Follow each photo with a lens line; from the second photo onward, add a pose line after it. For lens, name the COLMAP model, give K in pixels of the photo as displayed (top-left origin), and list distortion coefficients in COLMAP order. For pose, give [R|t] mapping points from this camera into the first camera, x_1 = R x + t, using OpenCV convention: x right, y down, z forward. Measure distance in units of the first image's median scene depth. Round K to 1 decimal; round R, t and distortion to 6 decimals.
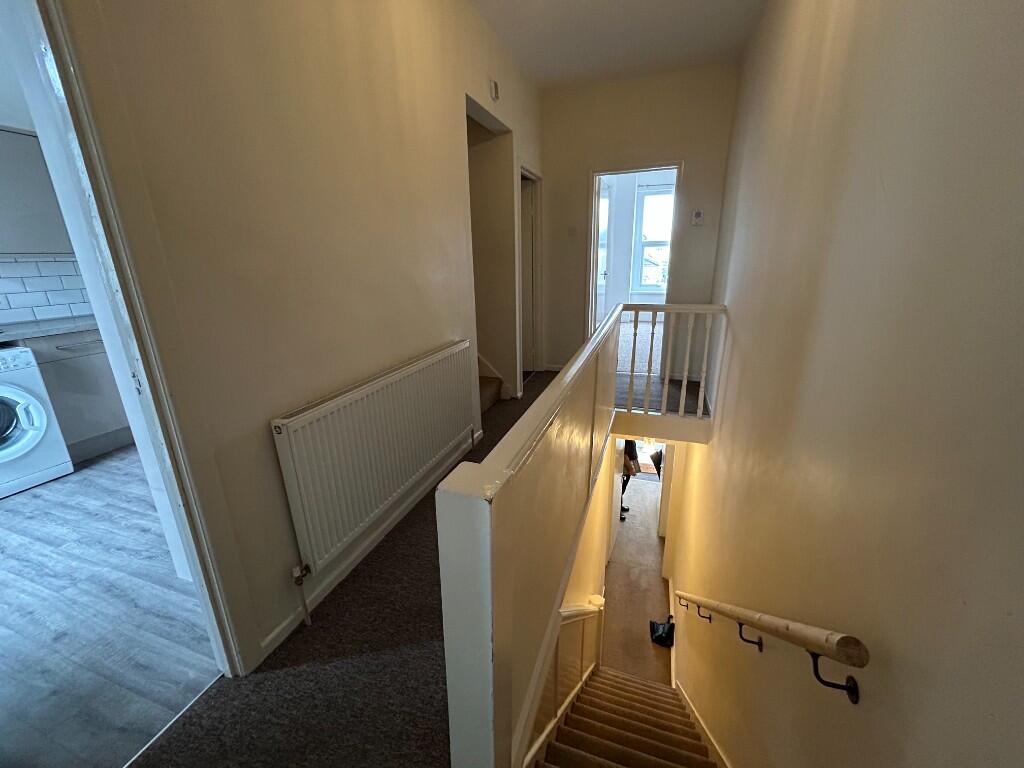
lens RADIAL K [[410.3, 0, 512.5], [0, 410.3, 382.4], [0, 0, 1]] dist [0.003029, 0.000342]
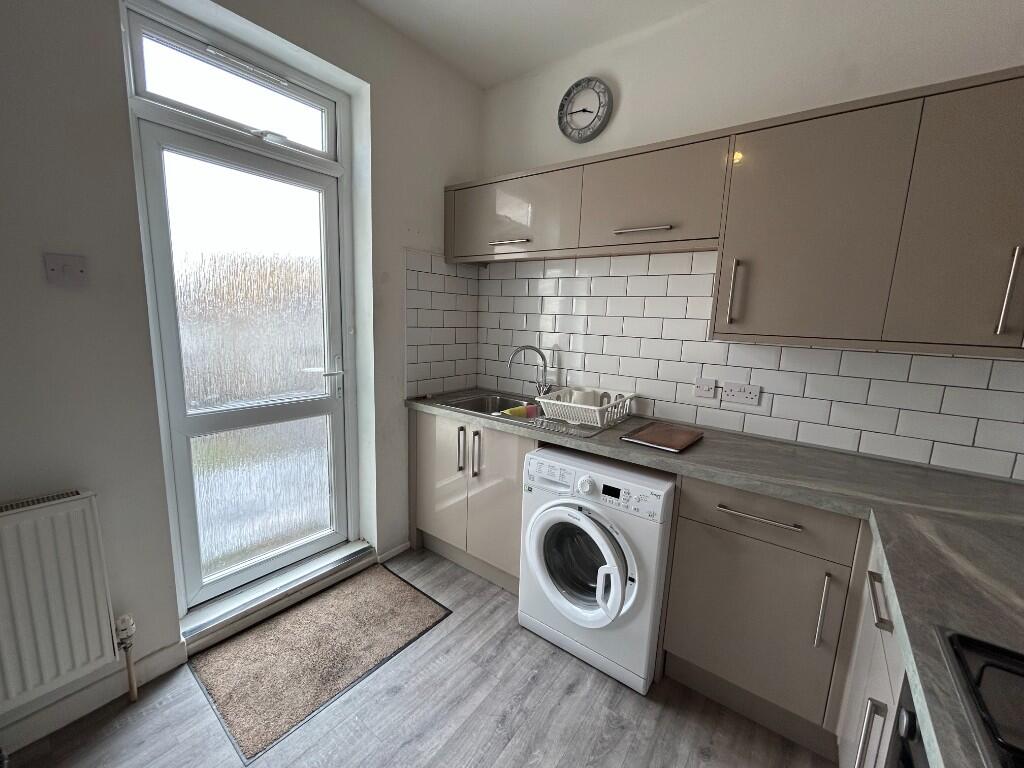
lens RADIAL K [[410.3, 0, 513.3], [0, 410.3, 382.2], [0, 0, 1]] dist [0.003029, 0.000342]
pose [[-0.294520, 0.156790, -0.942695, -0.589233], [-0.315624, 0.915136, 0.250815, -0.298511], [0.902019, 0.371408, -0.220039, 0.875533]]
